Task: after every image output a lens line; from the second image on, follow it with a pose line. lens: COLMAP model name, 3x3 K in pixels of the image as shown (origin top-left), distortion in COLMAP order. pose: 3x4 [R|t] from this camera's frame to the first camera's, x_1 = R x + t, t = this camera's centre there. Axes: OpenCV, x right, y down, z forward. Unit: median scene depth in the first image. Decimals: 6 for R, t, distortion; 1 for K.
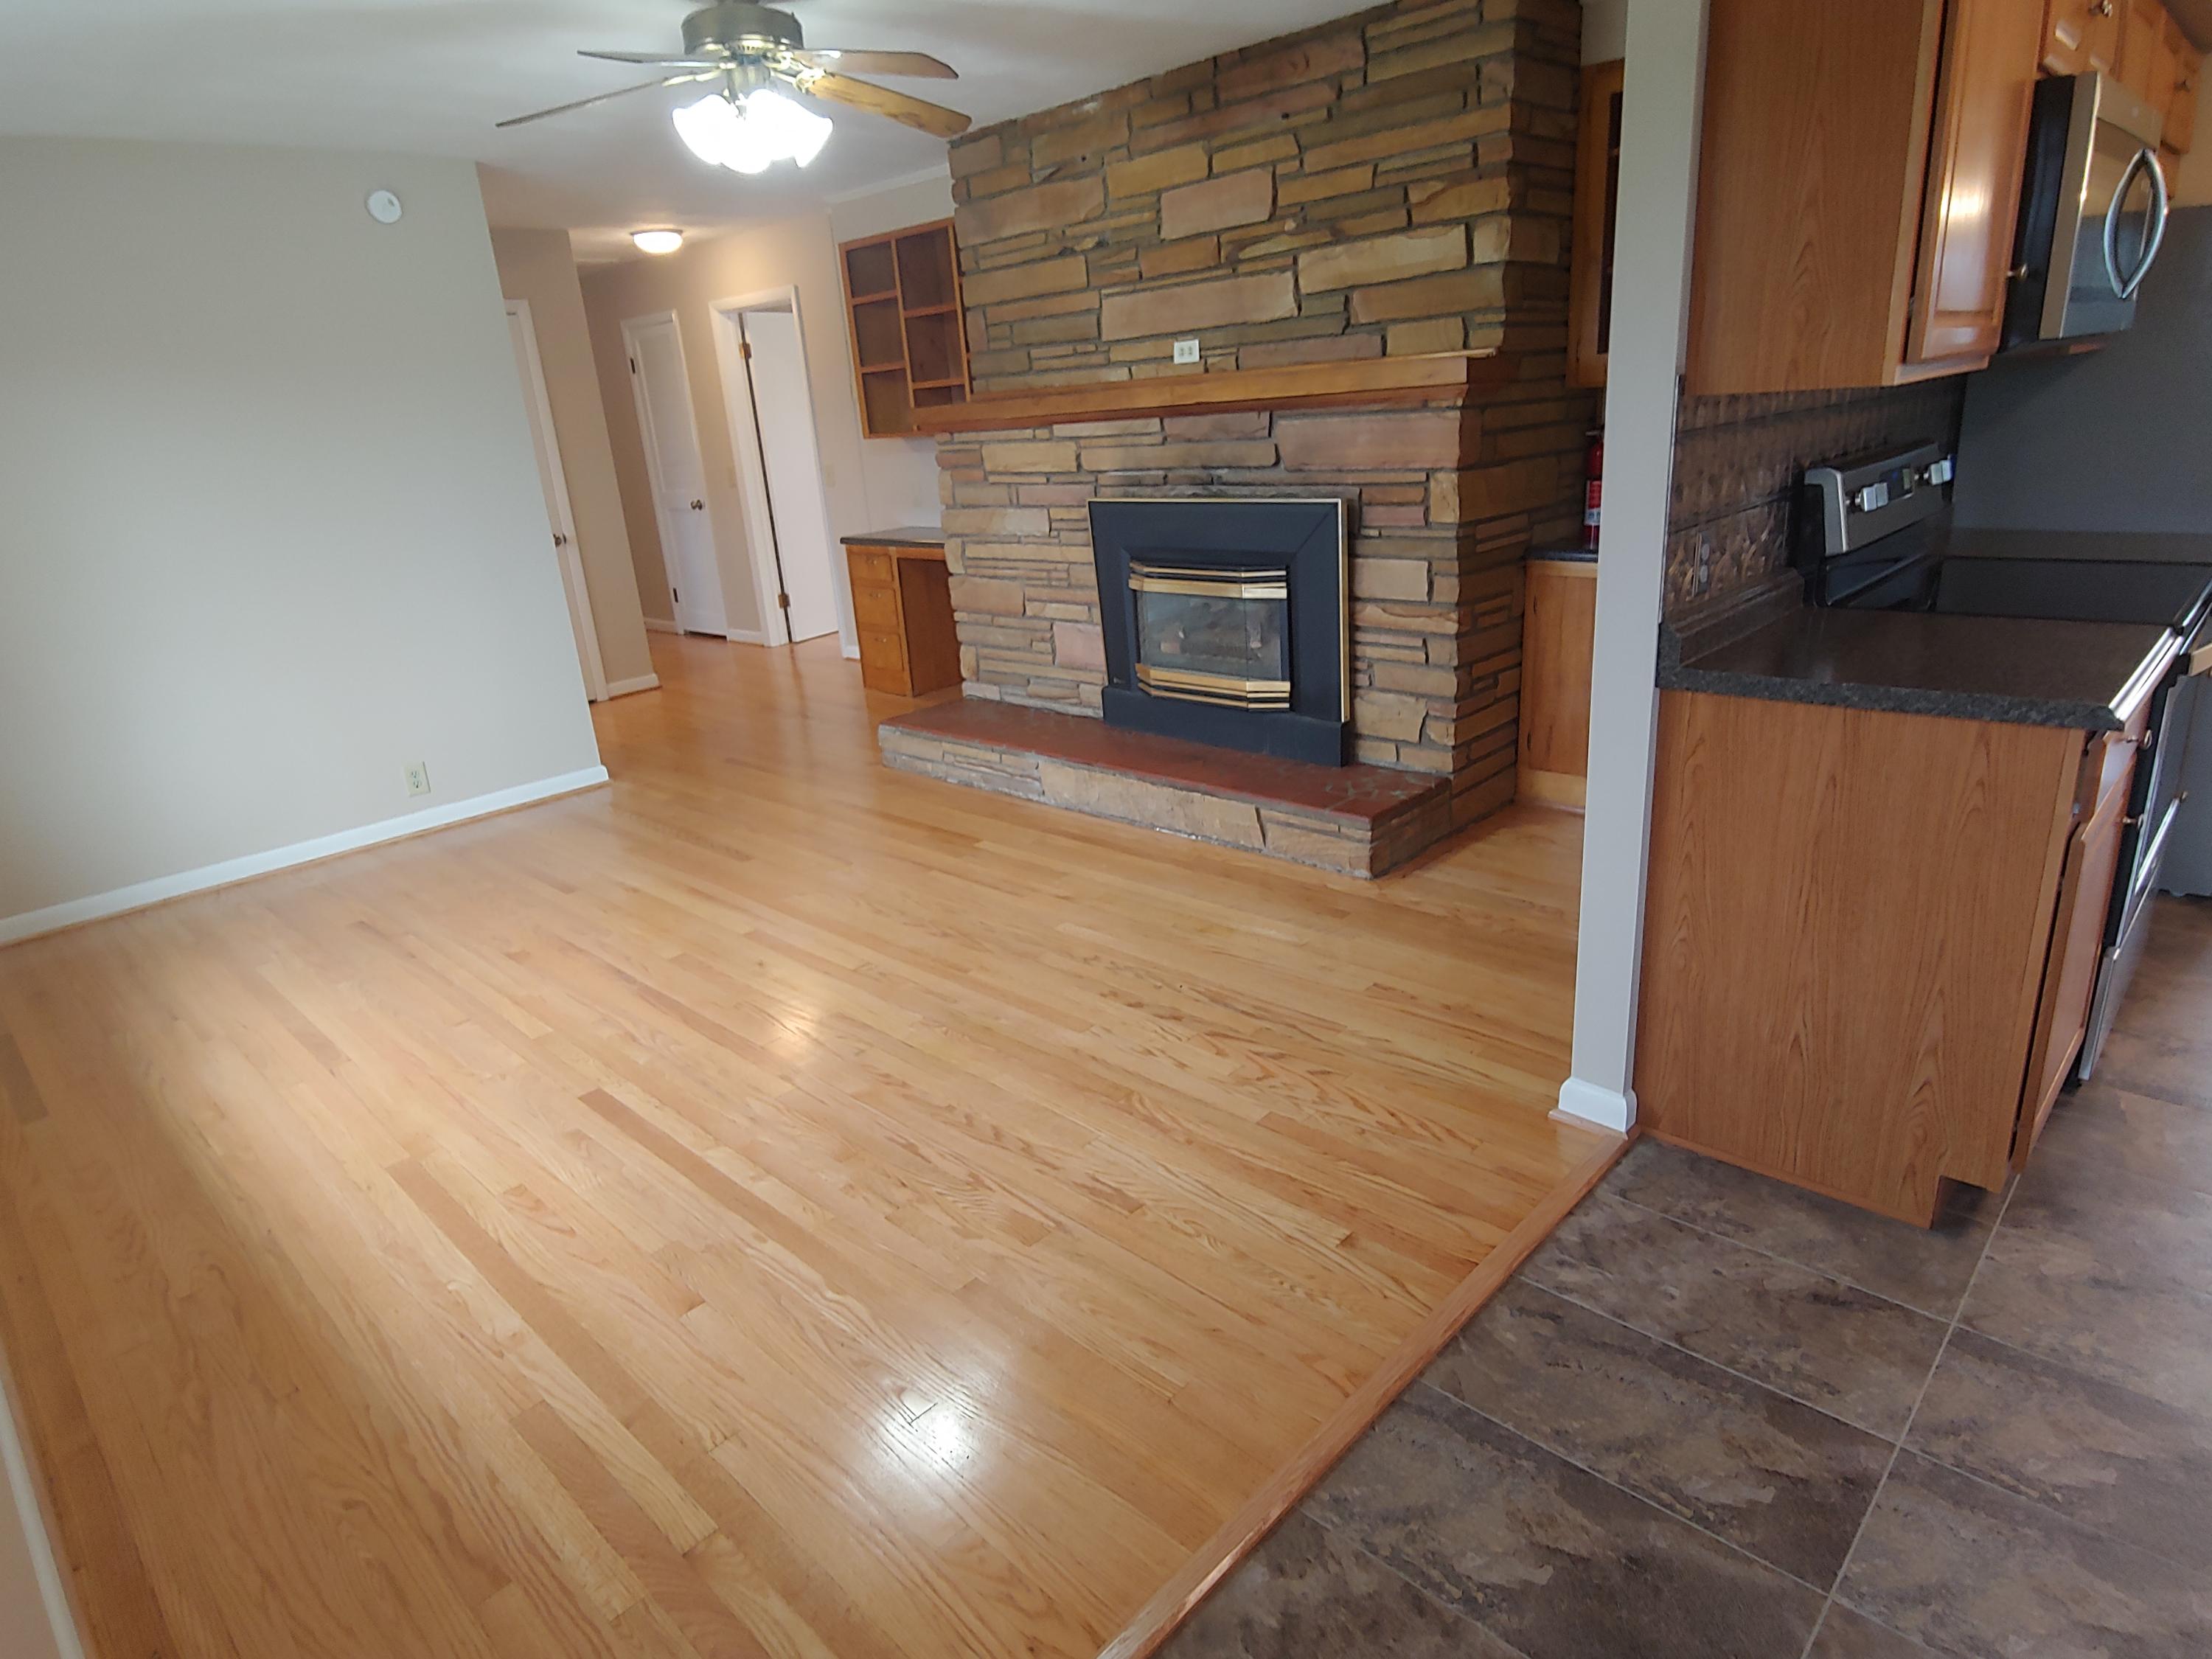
lens RADIAL K [[1256.4, 0, 1104.3], [0, 1256.4, 850.9], [0, 0, 1]] dist [-0.028028, 0.018048]
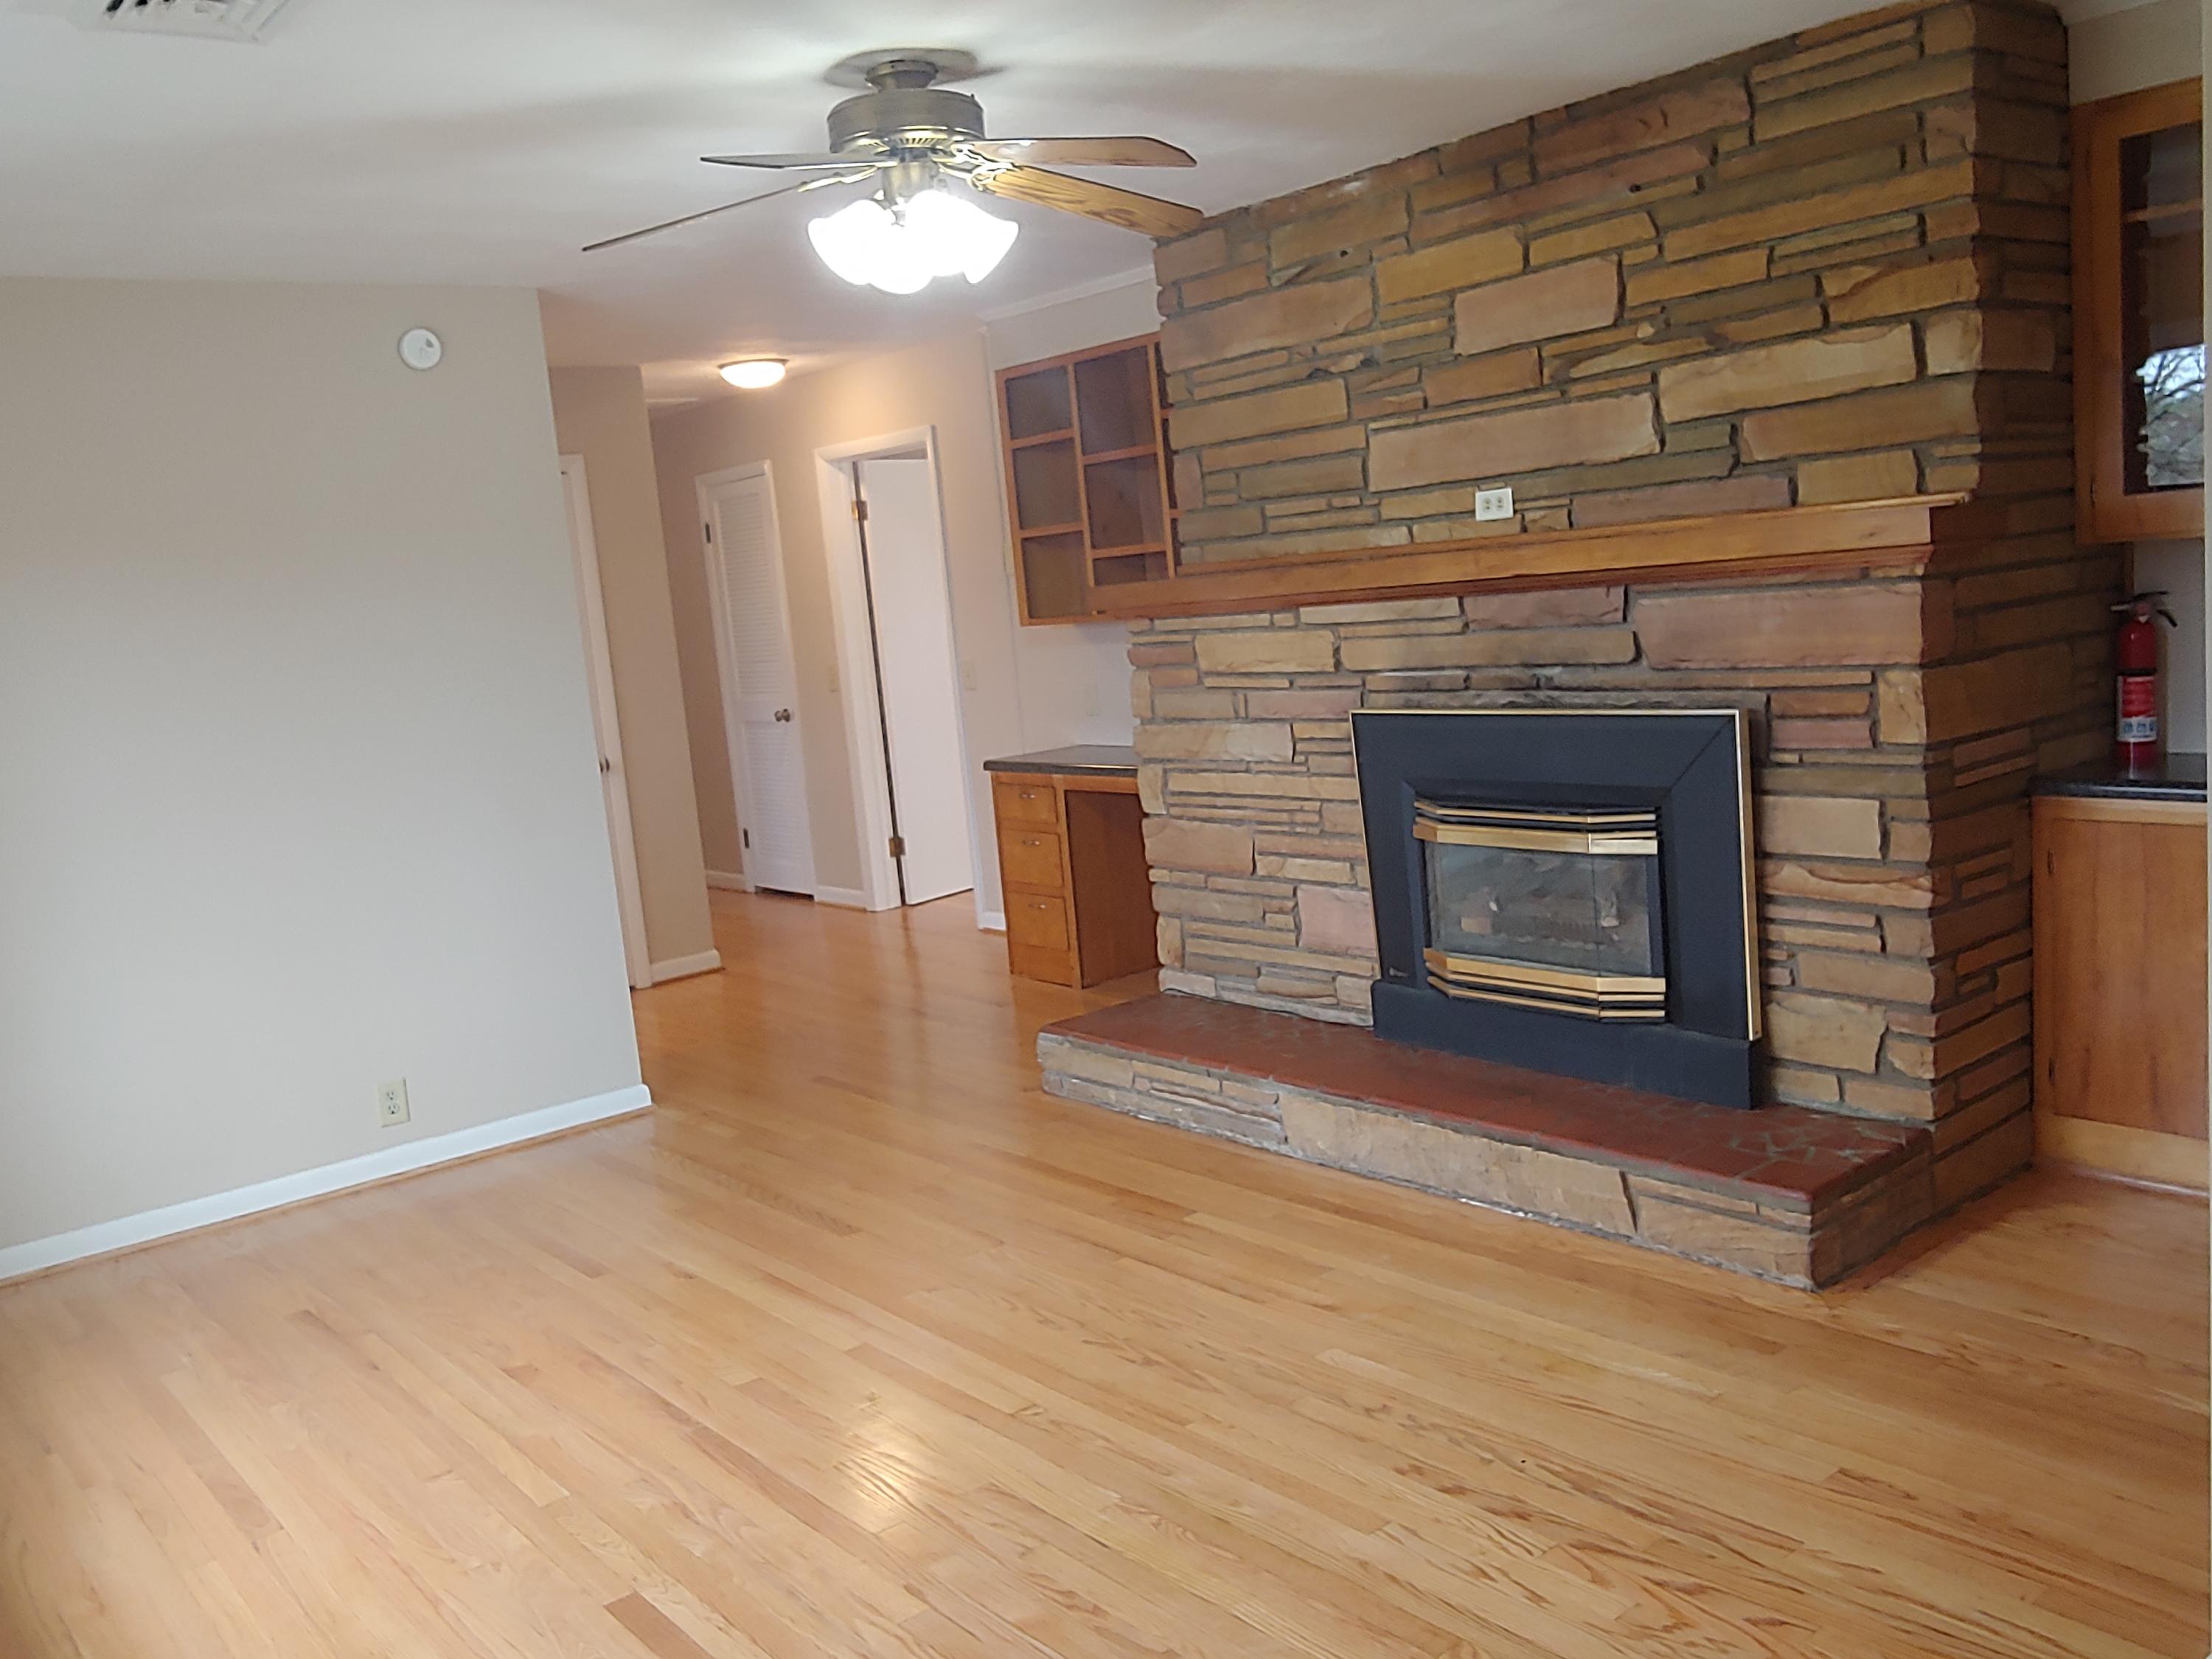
lens RADIAL K [[1847.1, 0, 1103.7], [0, 1847.1, 859.7], [0, 0, 1]] dist [-0.040283, 0.037940]
pose [[0.992484, -0.001517, -0.122364, -0.026144], [-0.020876, 0.983166, -0.181516, -0.013656], [0.120580, 0.182707, 0.975745, 0.008146]]
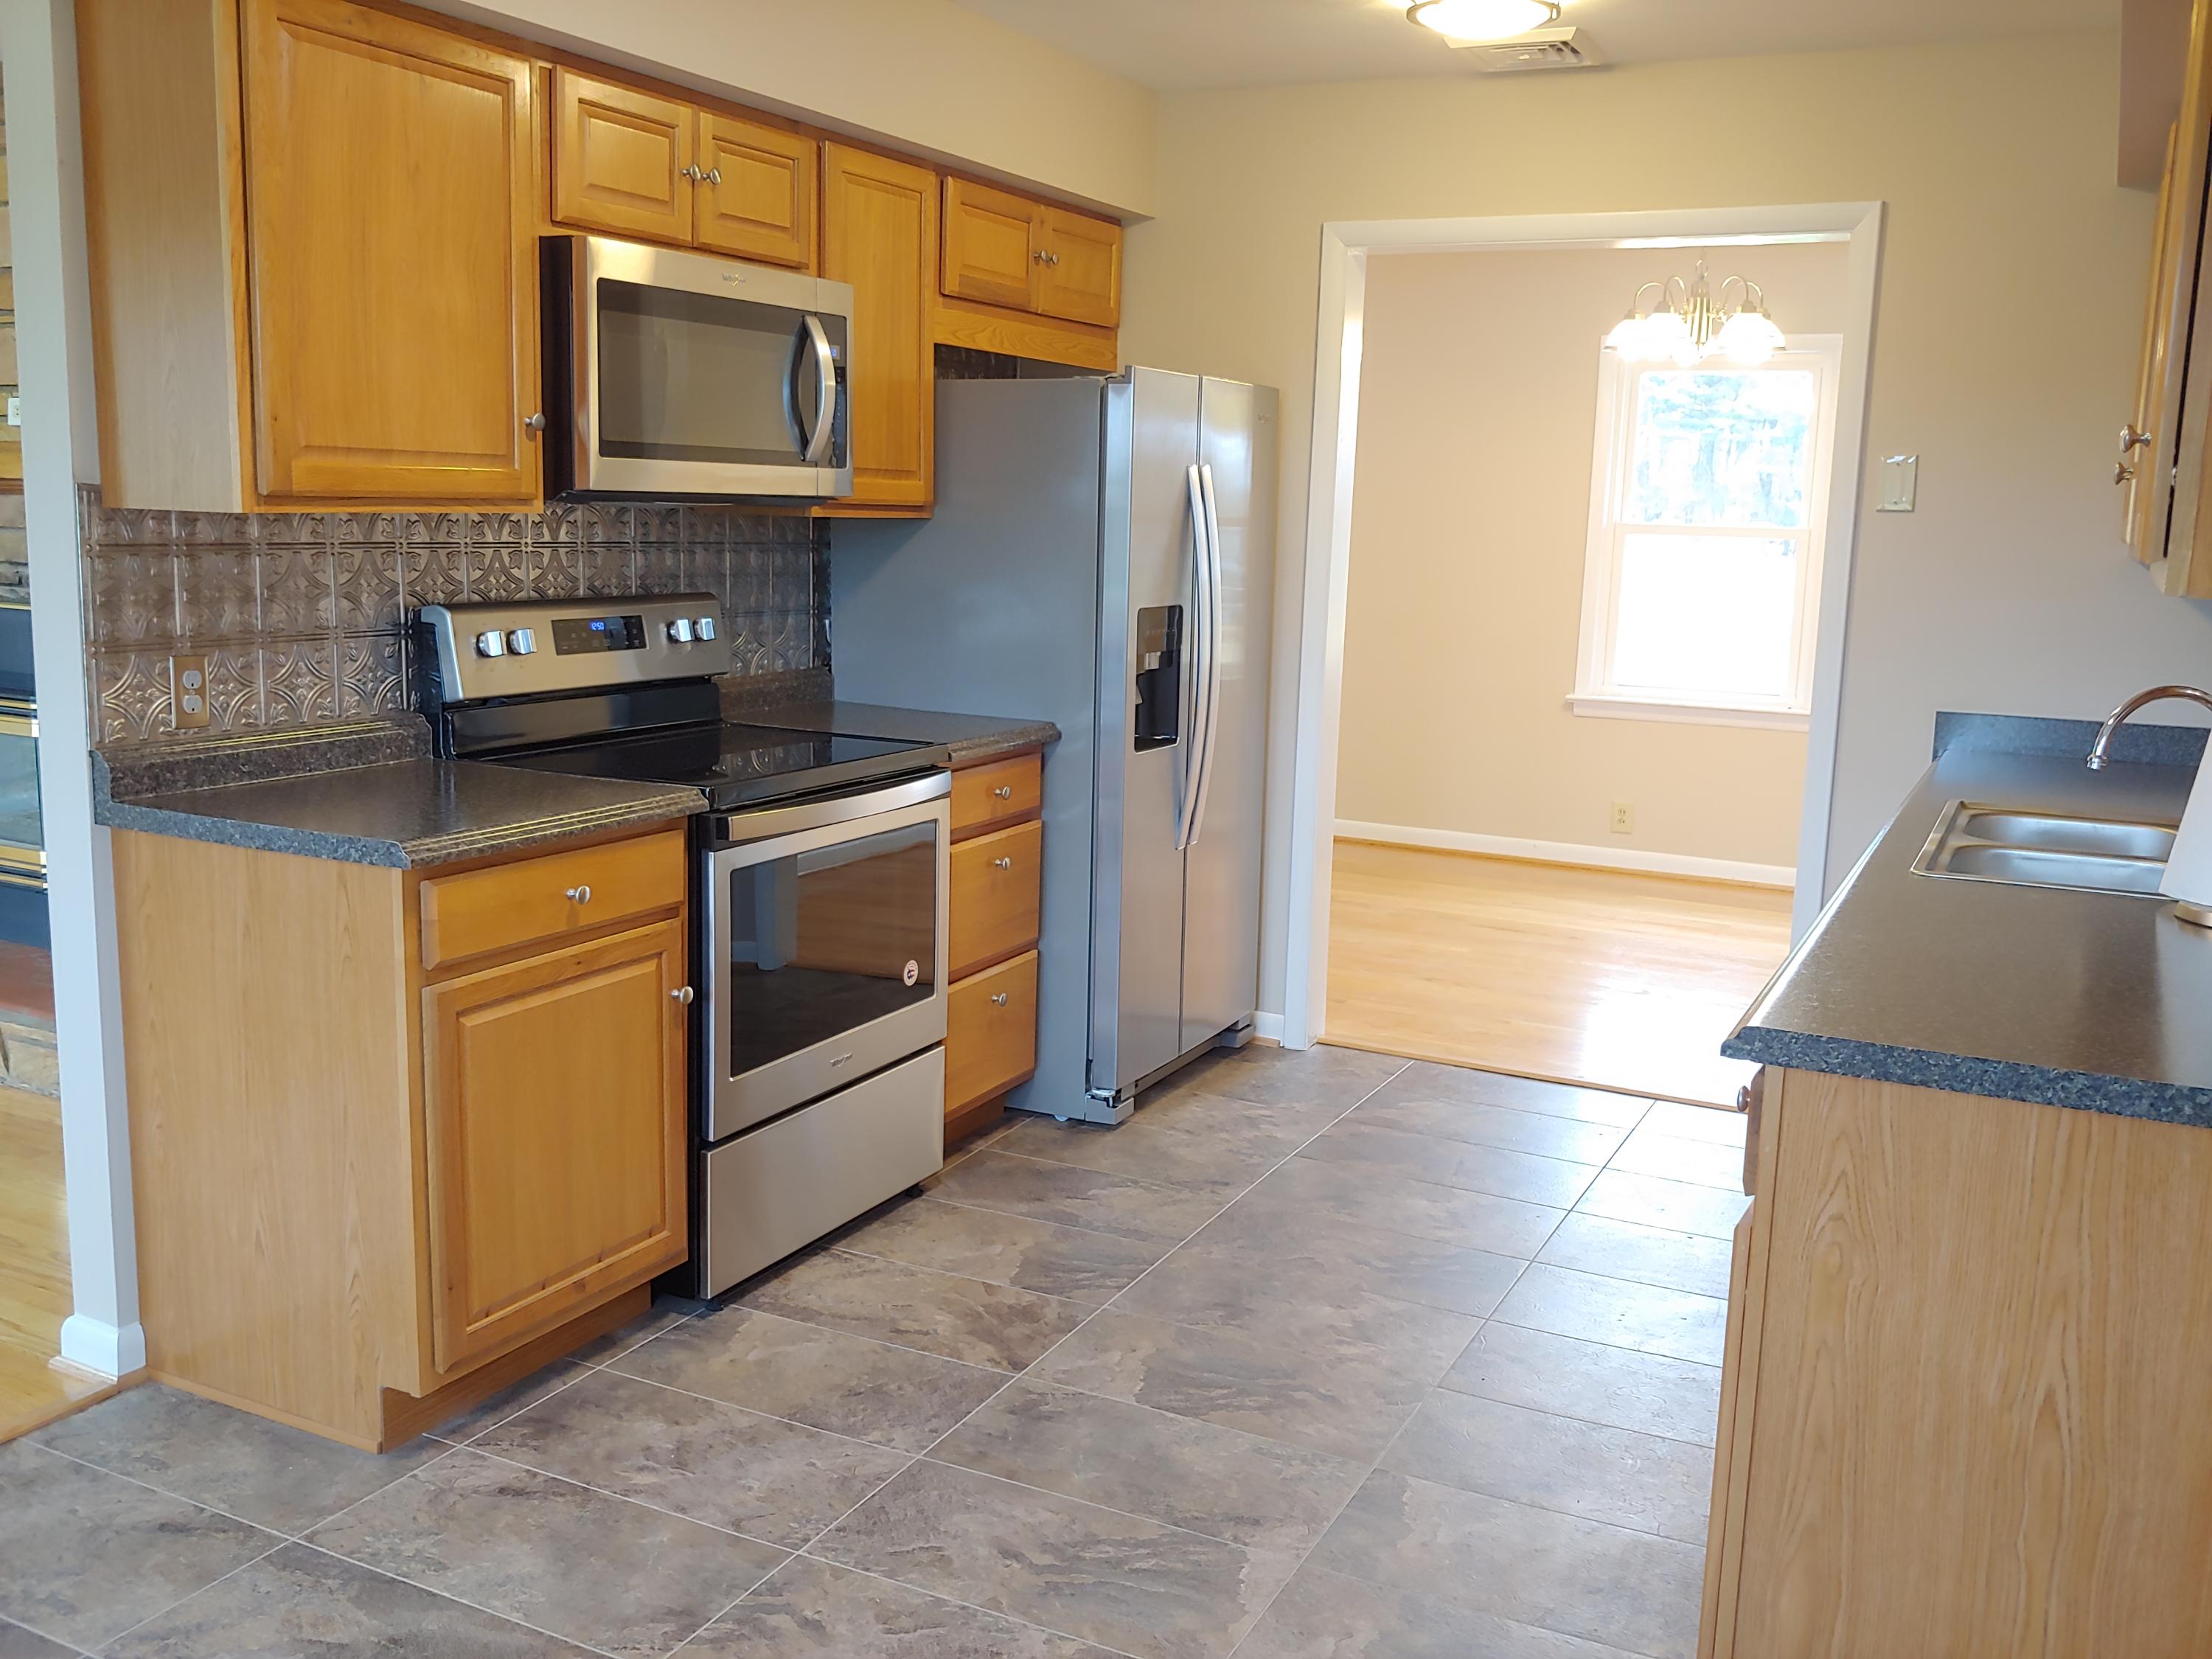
lens RADIAL K [[1960.9, 0, 1116.7], [0, 1960.9, 815.9], [0, 0, 1]] dist [0.040928, -0.084190]
pose [[0.949817, 0.054140, 0.308087, 0.348288], [0.005877, 0.981646, -0.190623, 0.065524], [-0.312752, 0.182868, 0.932065, -0.256307]]
